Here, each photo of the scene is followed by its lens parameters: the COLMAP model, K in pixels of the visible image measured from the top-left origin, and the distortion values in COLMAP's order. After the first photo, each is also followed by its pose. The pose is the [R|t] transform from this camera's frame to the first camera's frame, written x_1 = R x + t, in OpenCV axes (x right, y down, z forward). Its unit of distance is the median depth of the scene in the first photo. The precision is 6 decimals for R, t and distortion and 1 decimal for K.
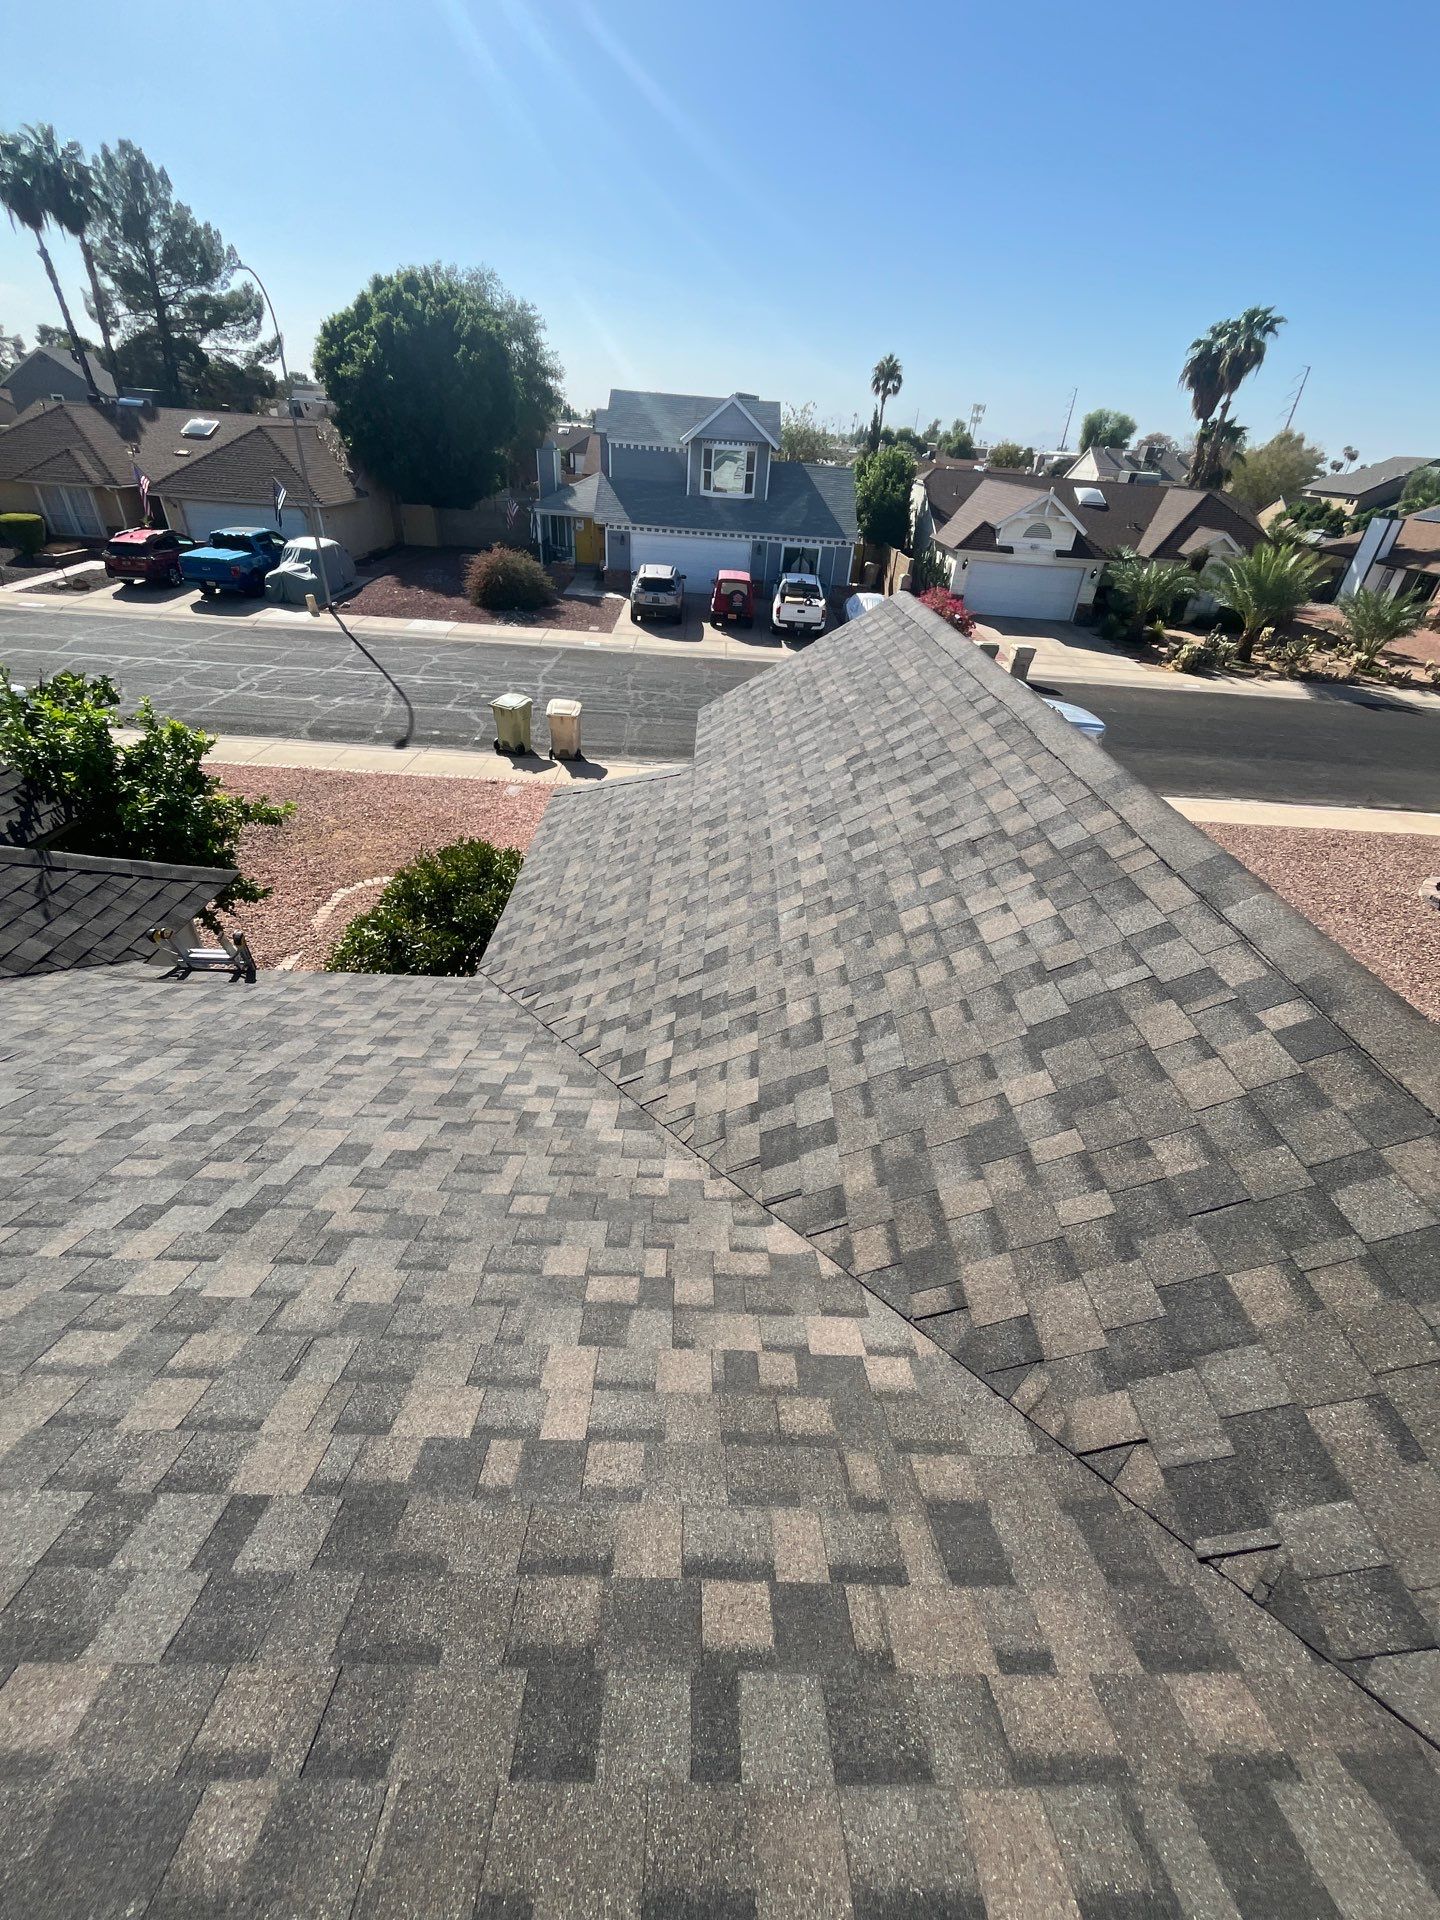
lens RADIAL K [[780.0, 0, 720.6], [0, 780.0, 951.6], [0, 0, 1]] dist [-0.001559, -0.000269]
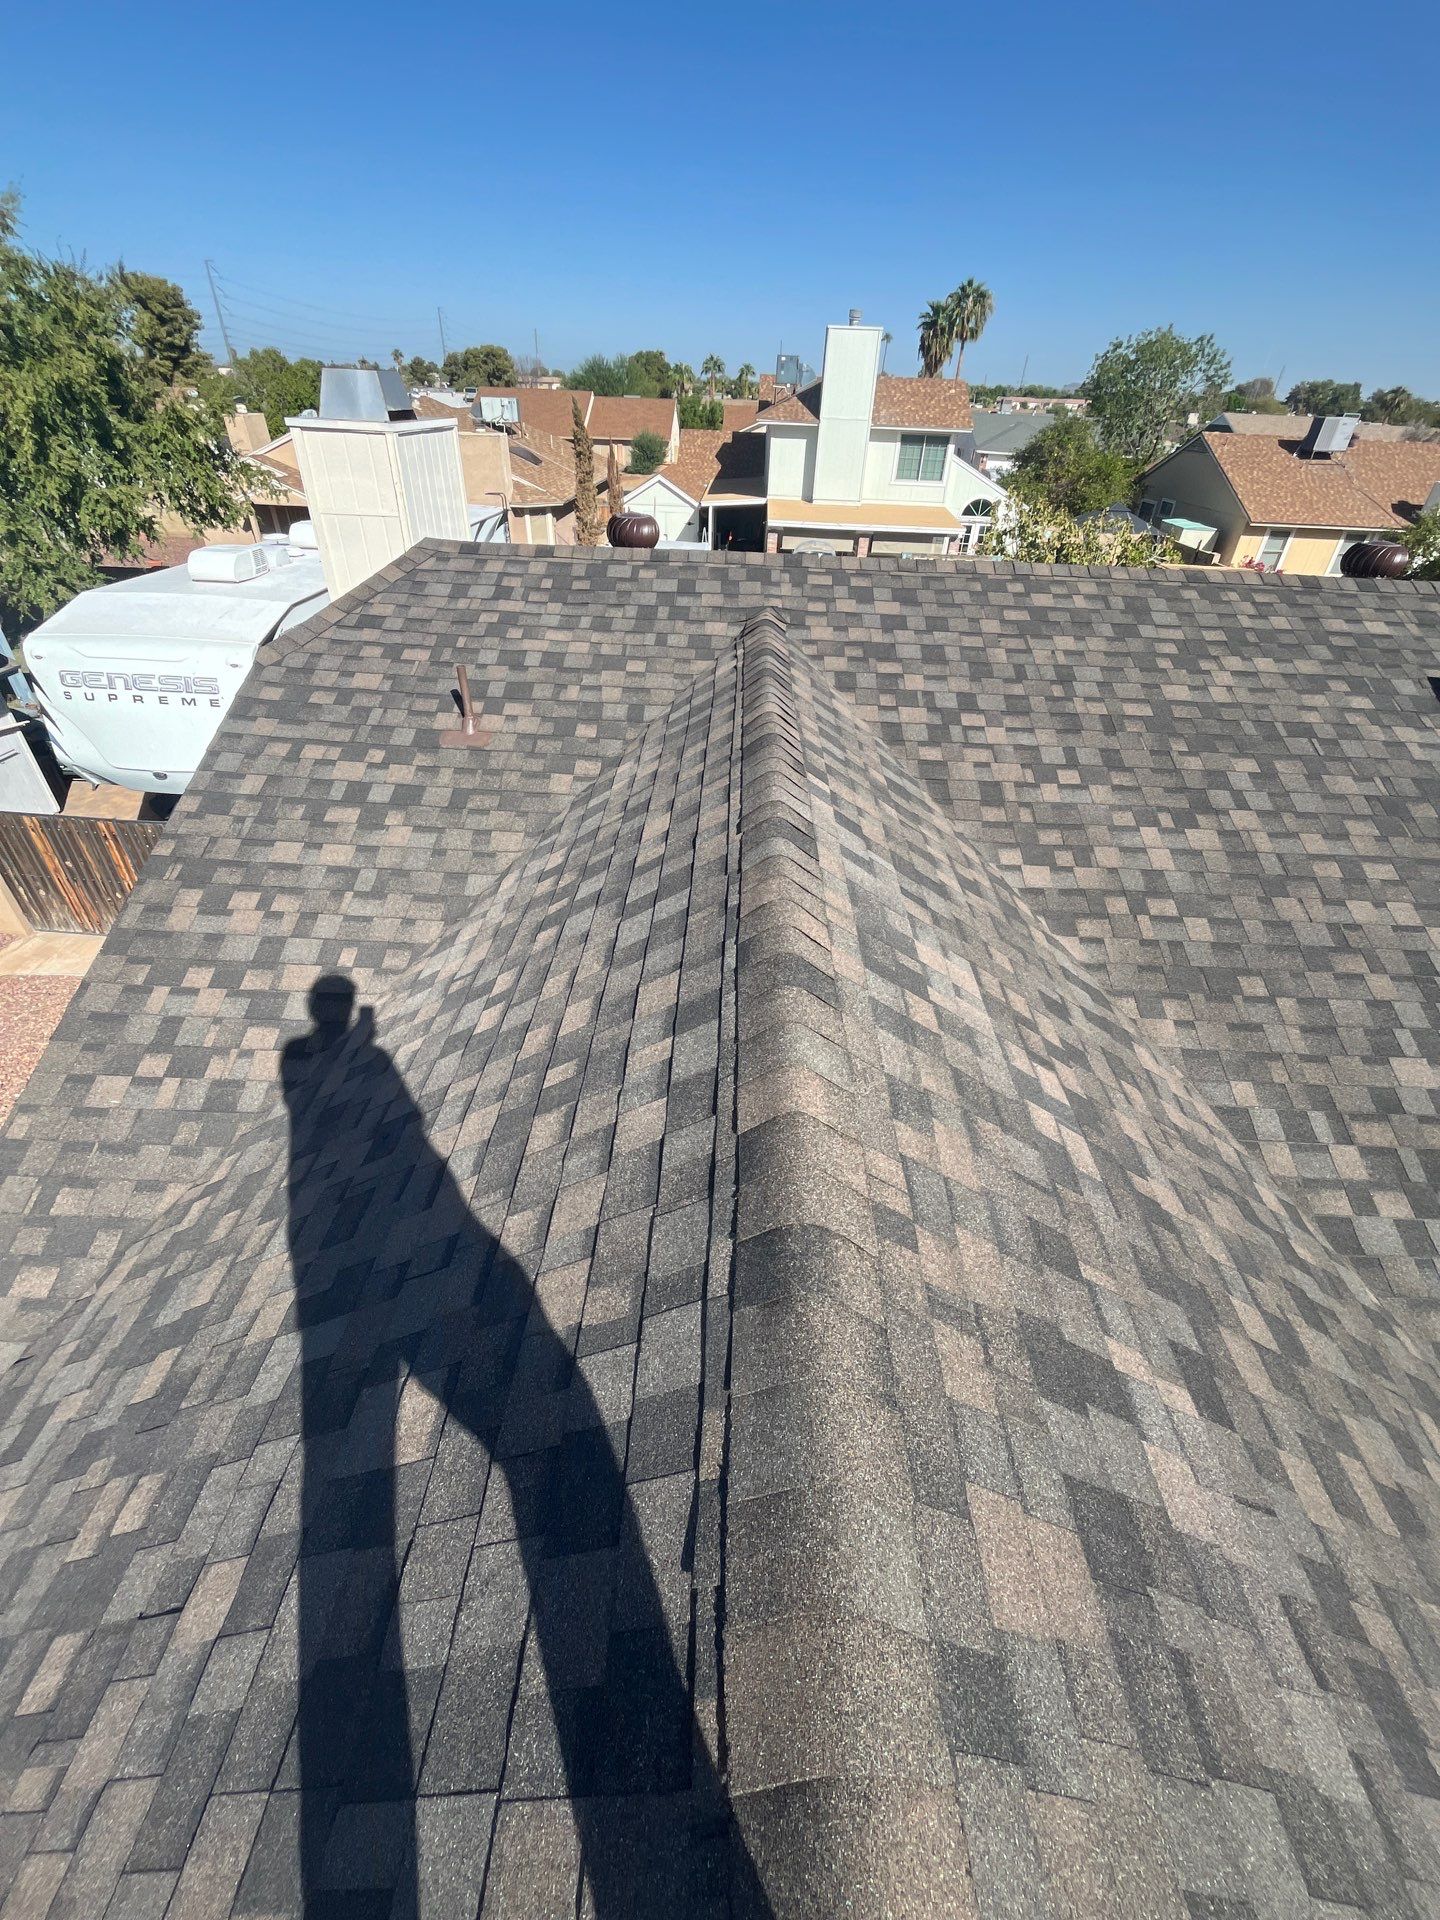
lens RADIAL K [[780.0, 0, 720.6], [0, 780.0, 951.6], [0, 0, 1]] dist [-0.001559, -0.000269]
pose [[-0.994332, -0.104118, -0.021527, 0.071874], [-0.056369, 0.344583, 0.937062, -0.092348], [-0.090147, 0.932964, -0.348499, 0.144580]]
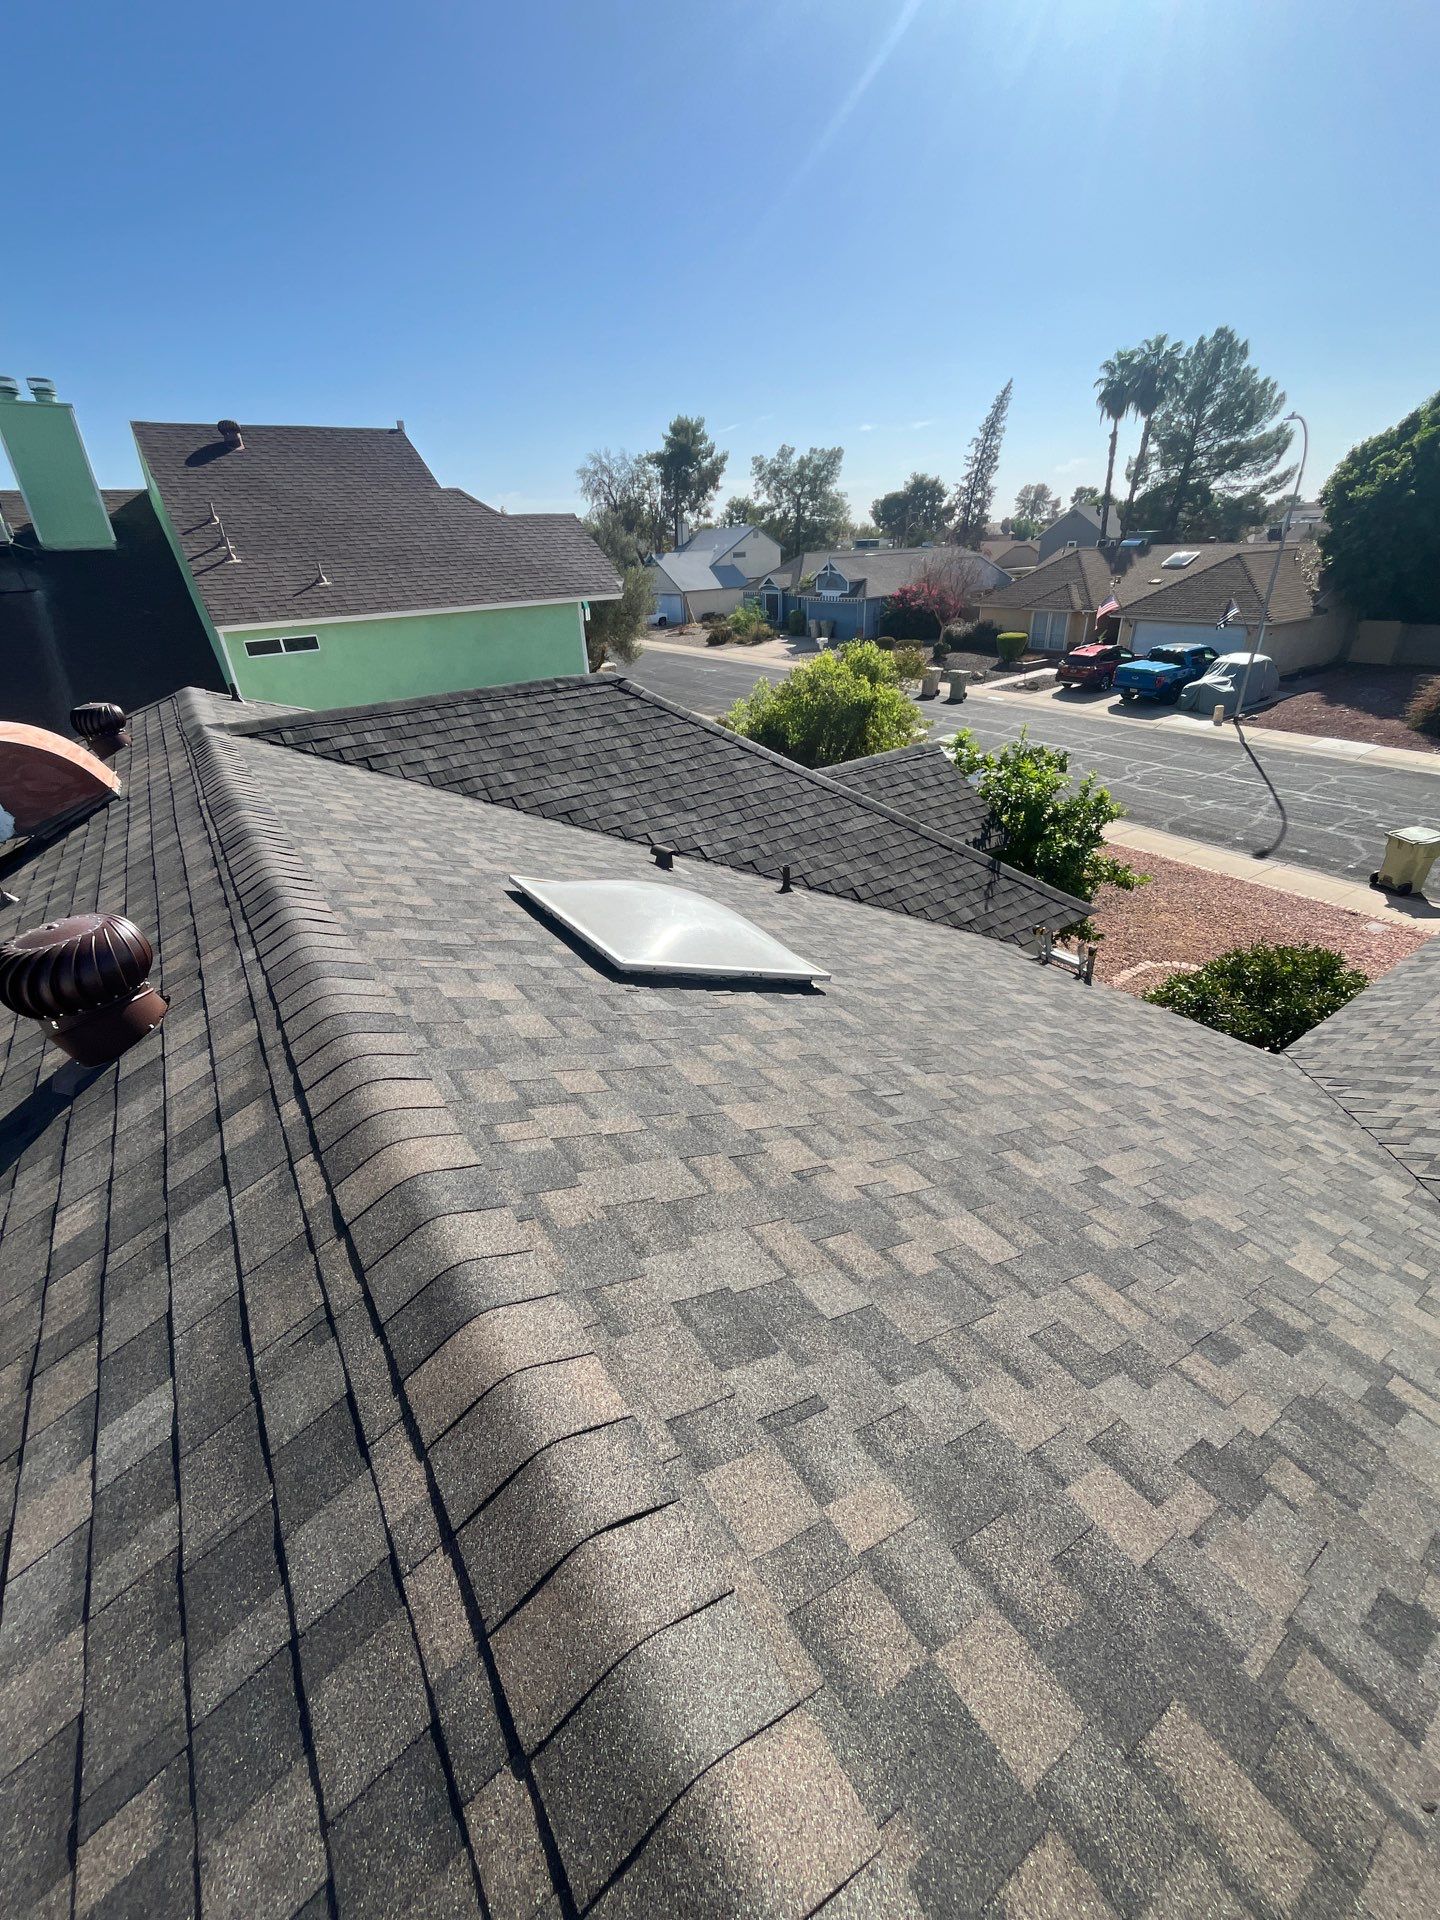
lens RADIAL K [[780.9, 0, 720.7], [0, 780.9, 952.3], [0, 0, 1]] dist [-0.003288, 0.000377]
pose [[0.554253, 0.308664, -0.773000, 0.007876], [-0.398585, 0.913717, 0.079061, 0.024394], [0.730707, 0.264287, 0.629460, -0.050625]]
